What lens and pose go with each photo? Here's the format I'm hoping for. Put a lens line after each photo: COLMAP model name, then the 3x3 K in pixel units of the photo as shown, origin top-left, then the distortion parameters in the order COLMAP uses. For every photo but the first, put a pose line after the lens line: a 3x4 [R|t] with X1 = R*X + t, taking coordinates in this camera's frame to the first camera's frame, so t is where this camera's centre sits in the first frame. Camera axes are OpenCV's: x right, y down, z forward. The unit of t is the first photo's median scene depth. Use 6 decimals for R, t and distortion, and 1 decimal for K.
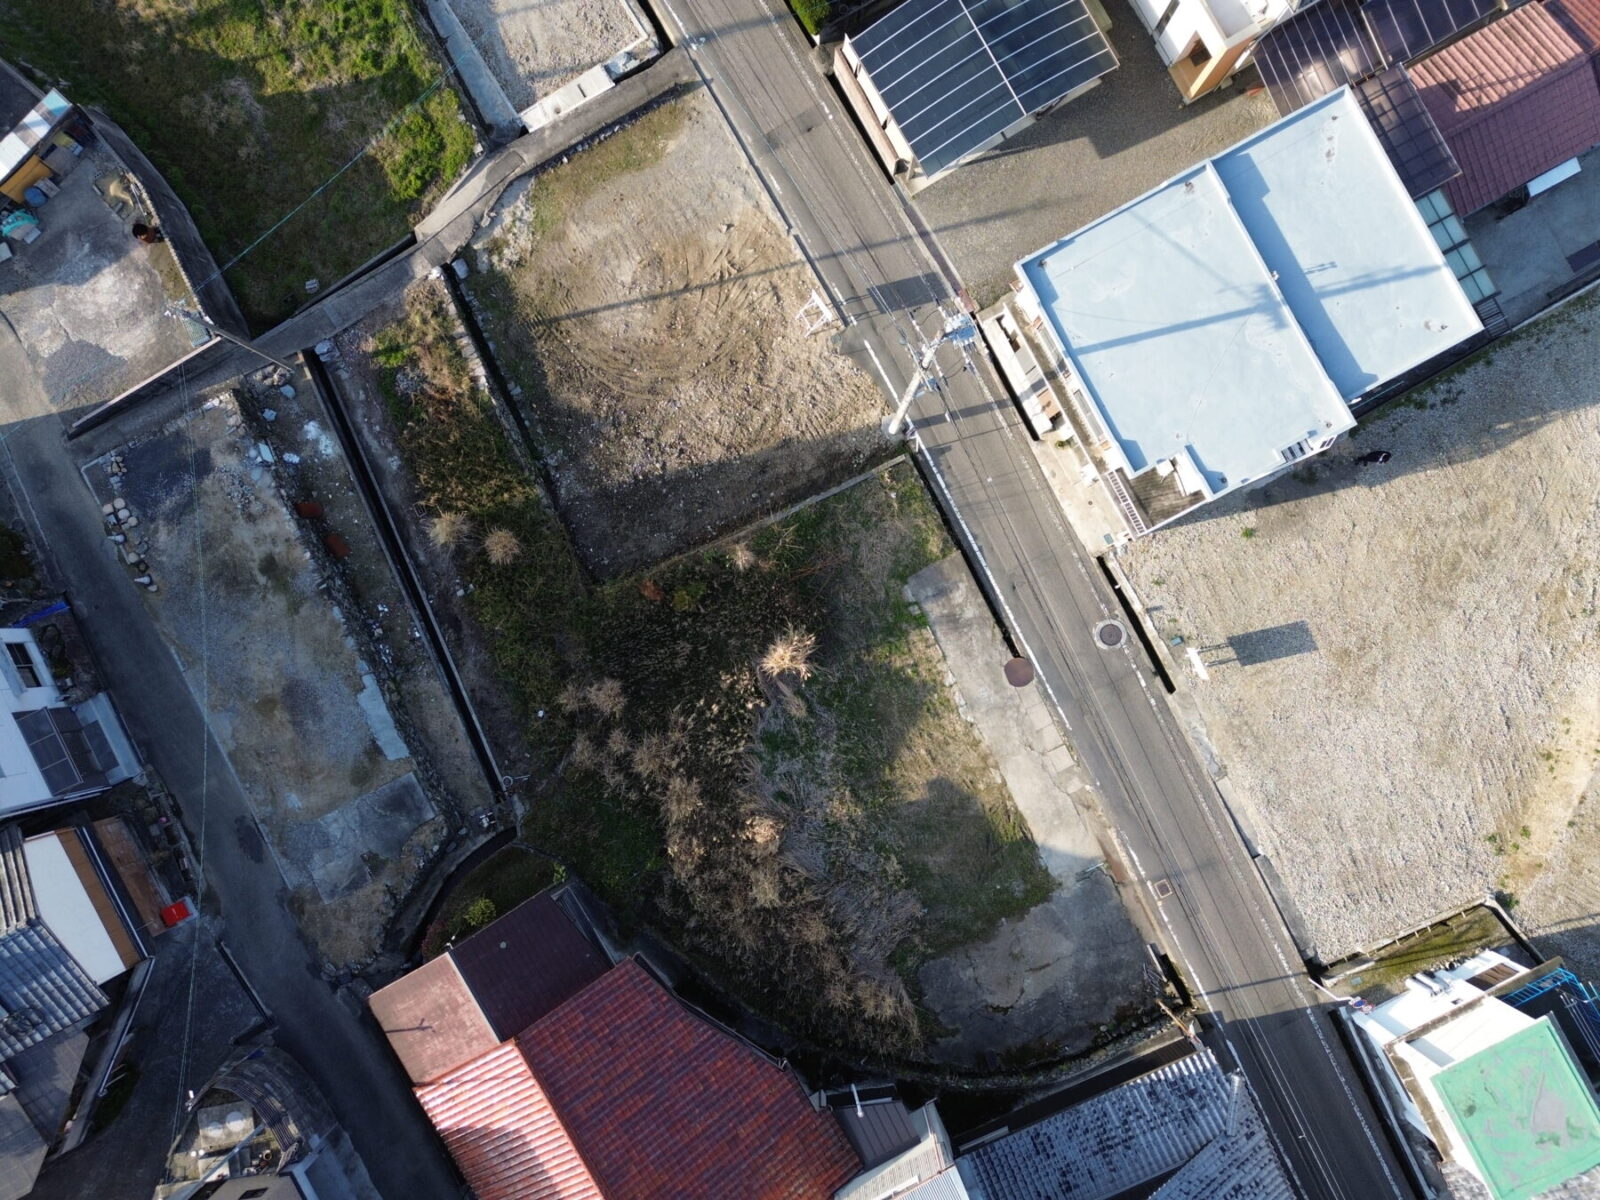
lens RADIAL K [[1126.3, 0, 791.7], [0, 1126.3, 598.6], [0, 0, 1]] dist [0.078584, -0.069645]
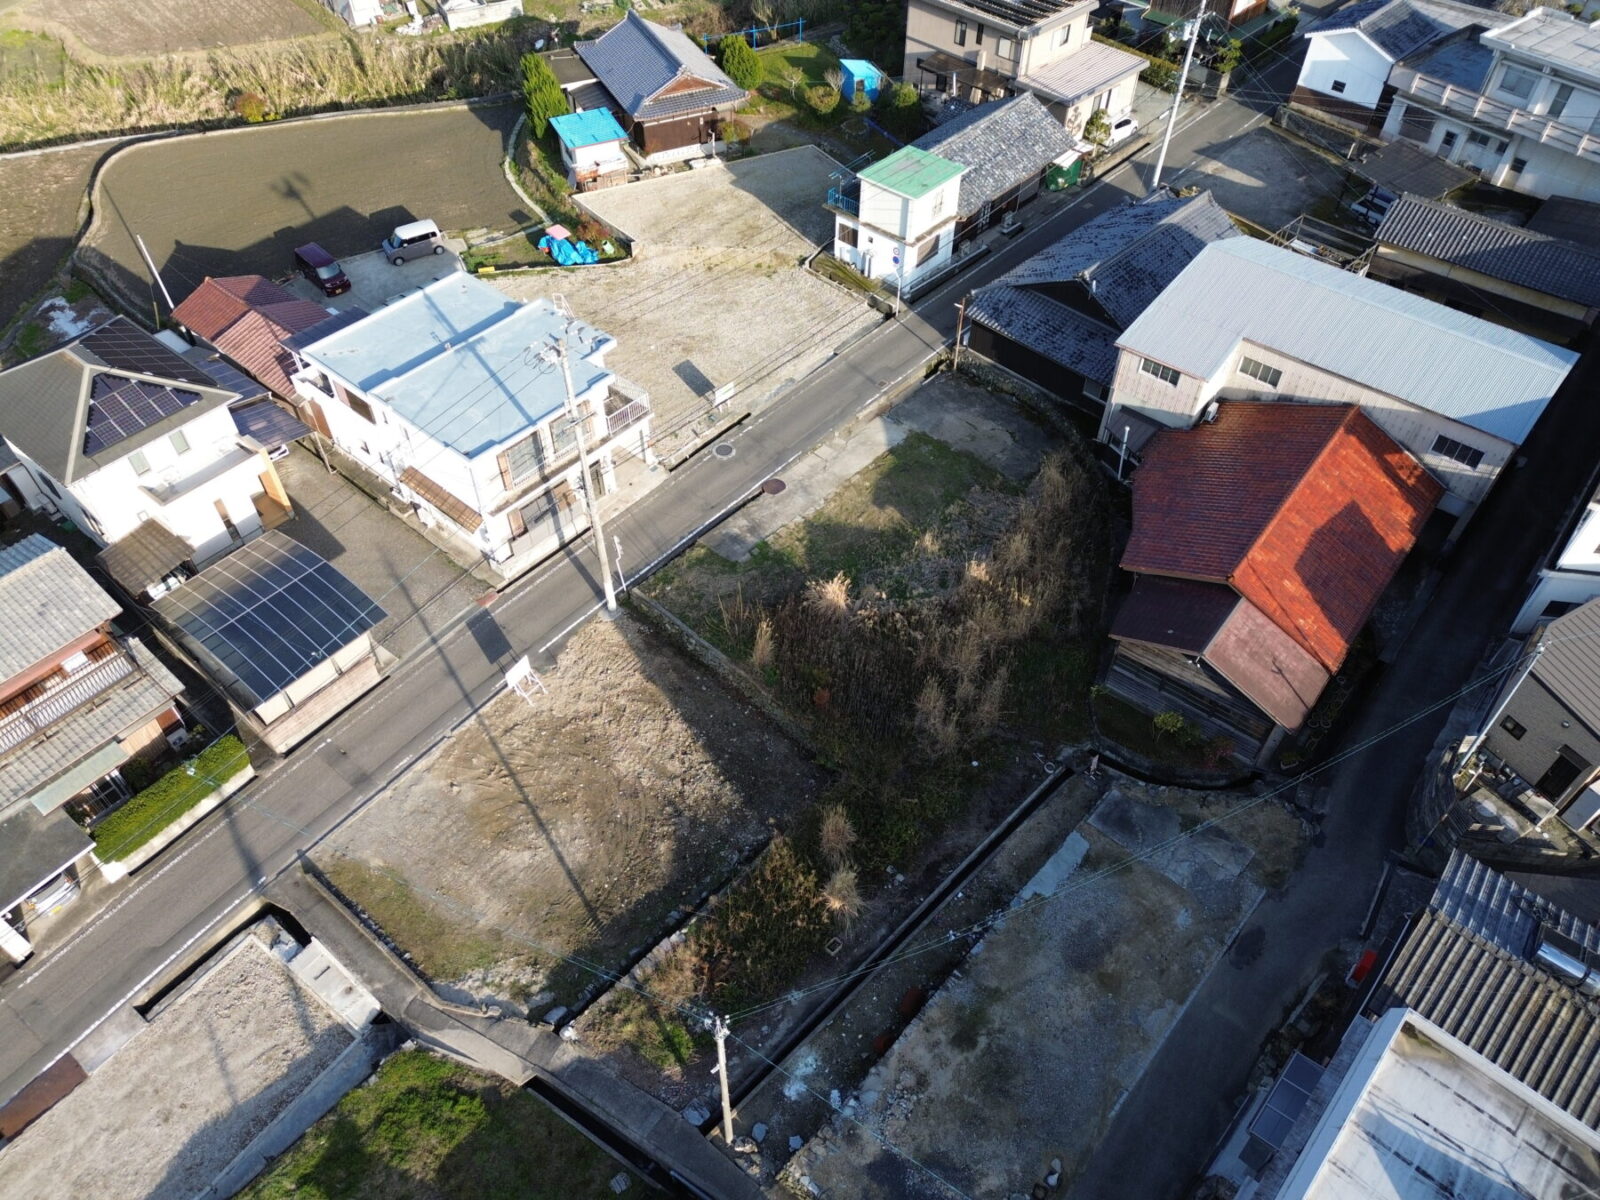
lens RADIAL K [[1126.3, 0, 791.7], [0, 1126.3, 598.6], [0, 0, 1]] dist [0.078584, -0.069645]
pose [[-0.355491, -0.678999, 0.642329, -0.715673], [0.934478, -0.243911, 0.259342, -0.279441], [-0.019421, 0.692436, 0.721218, 0.169866]]
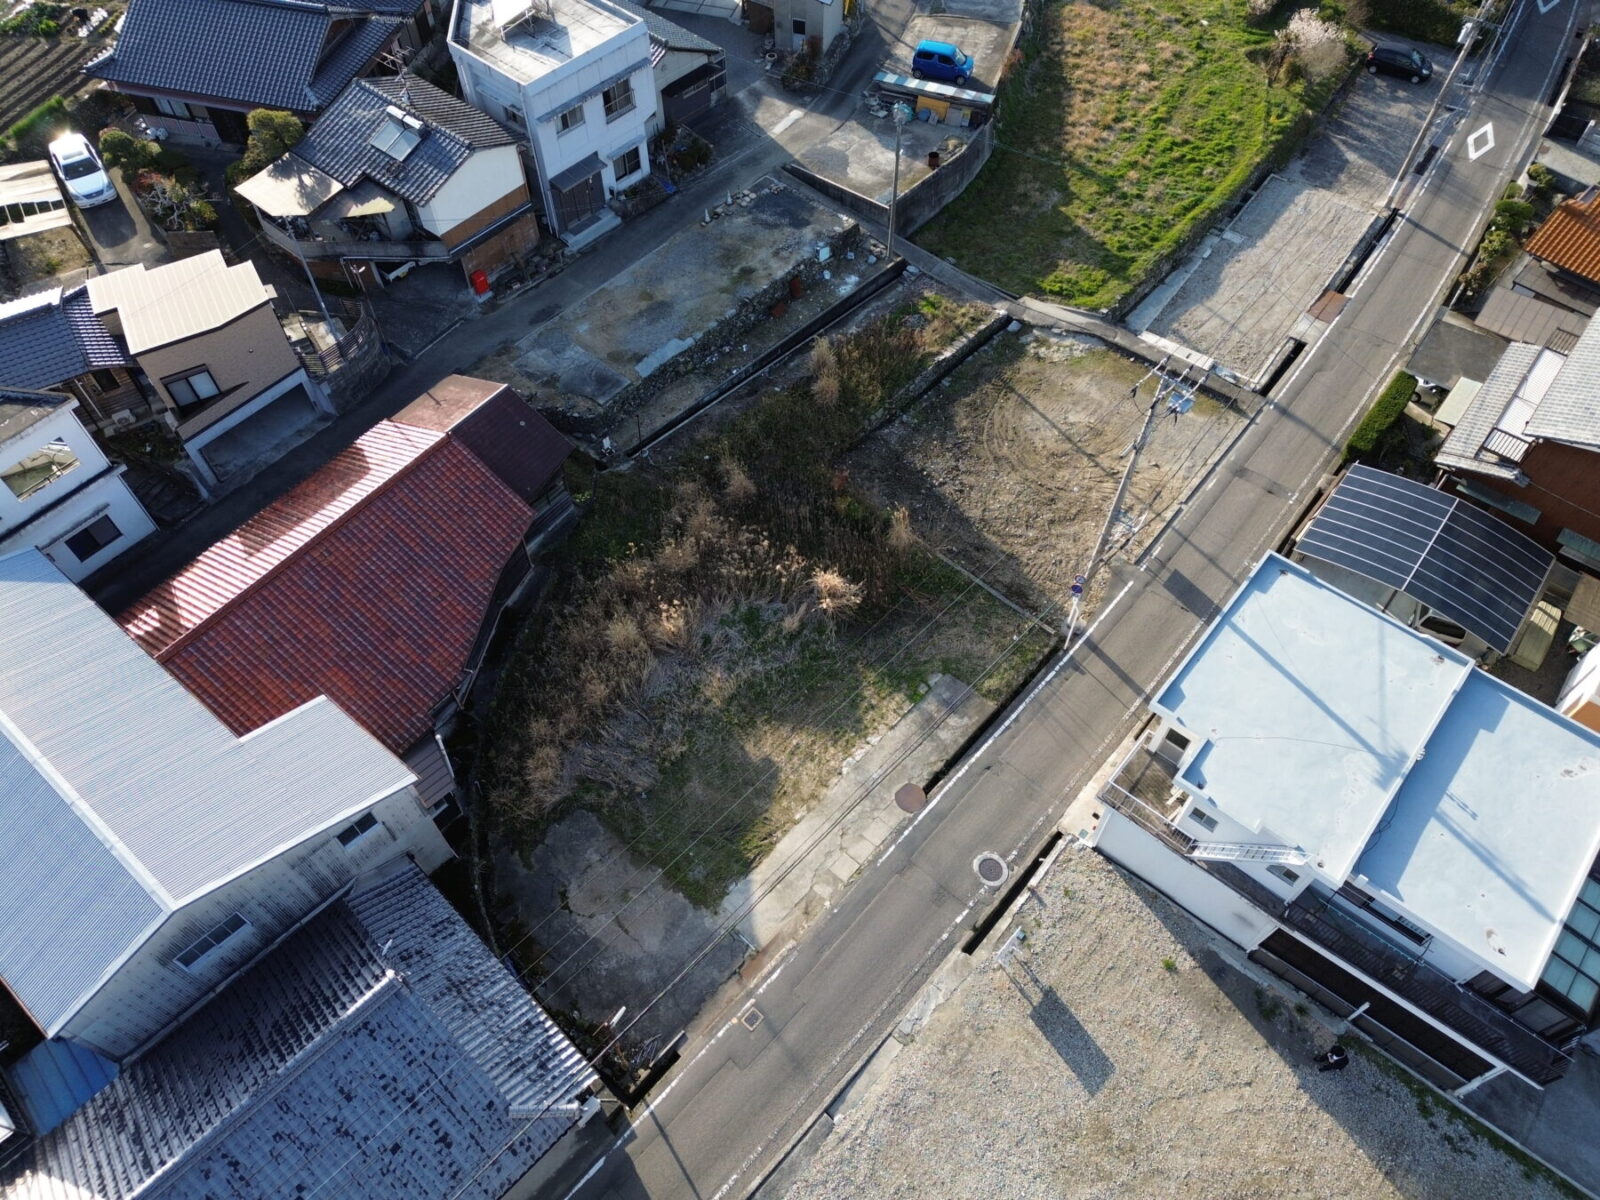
lens RADIAL K [[1126.3, 0, 791.7], [0, 1126.3, 598.6], [0, 0, 1]] dist [0.078584, -0.069645]
pose [[0.365777, 0.764966, -0.530126, 0.543454], [-0.930390, 0.315312, -0.186959, 0.284886], [0.024138, 0.561609, 0.827050, 0.118728]]
